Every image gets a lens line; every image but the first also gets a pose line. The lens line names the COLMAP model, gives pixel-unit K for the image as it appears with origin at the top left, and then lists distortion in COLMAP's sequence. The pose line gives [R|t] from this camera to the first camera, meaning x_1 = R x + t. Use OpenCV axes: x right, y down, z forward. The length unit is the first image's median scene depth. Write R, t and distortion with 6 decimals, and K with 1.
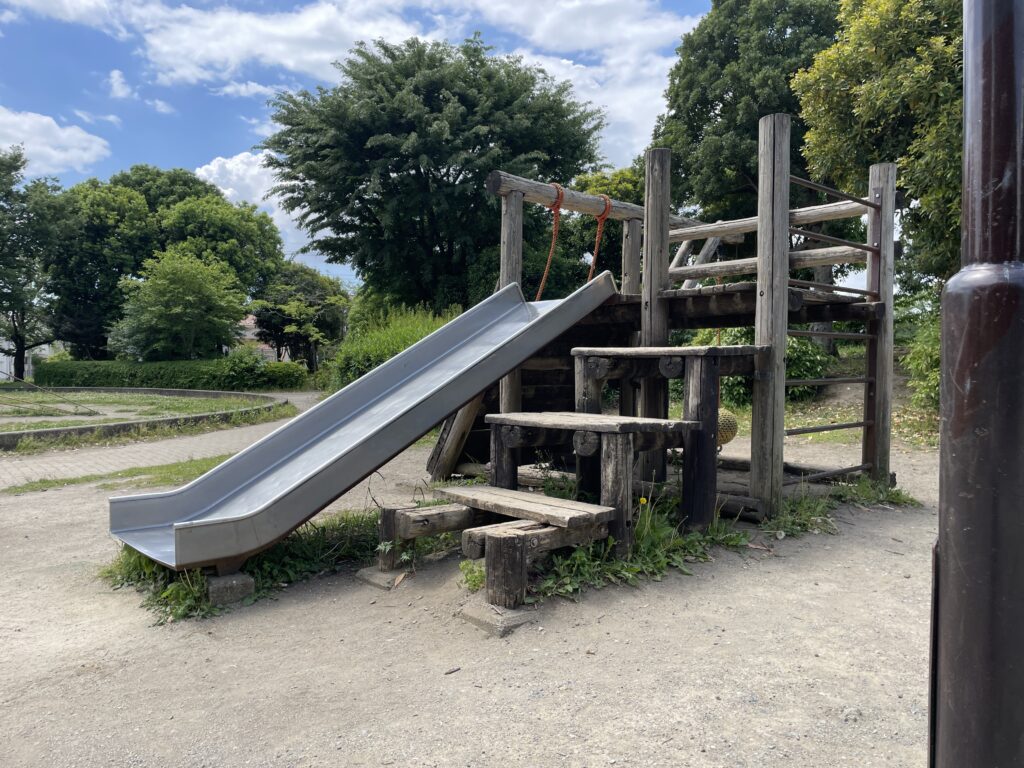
lens RADIAL K [[779.5, 0, 507.3], [0, 779.5, 386.1], [0, 0, 1]] dist [0.019639, -0.031975]
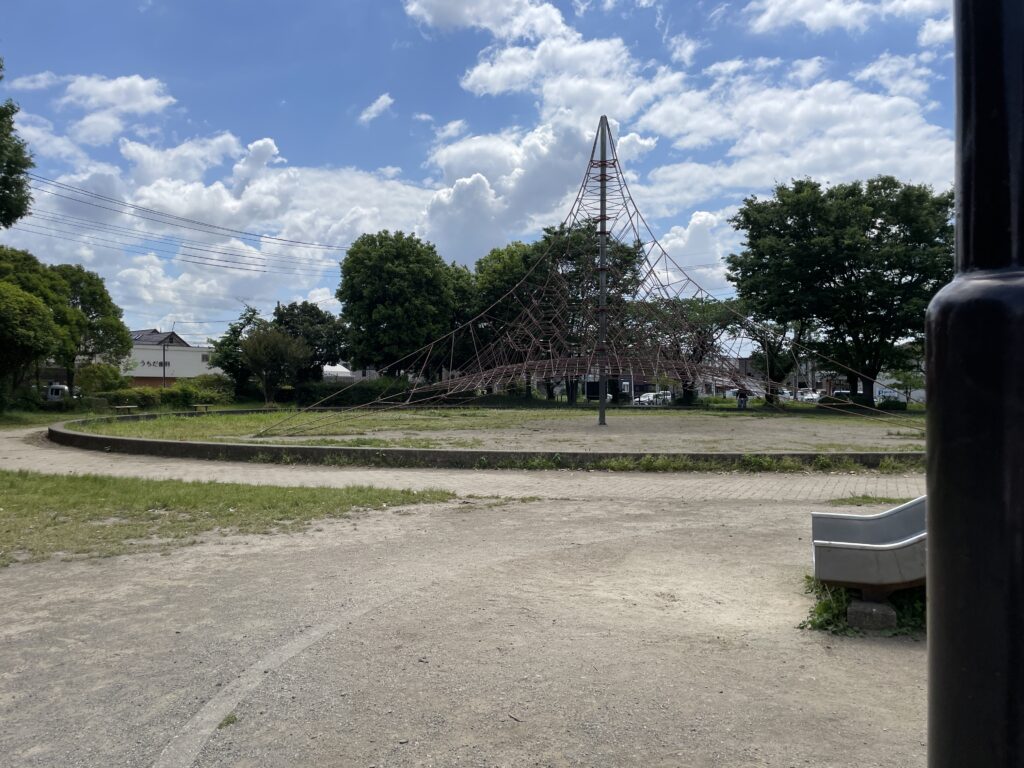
lens RADIAL K [[779.5, 0, 512.0], [0, 779.5, 385.6], [0, 0, 1]] dist [0.019639, -0.031975]
pose [[0.424327, -0.006161, -0.905488, 0.391787], [-0.021727, 0.999620, -0.016984, -0.014235], [0.905249, 0.026880, 0.424031, 0.139734]]
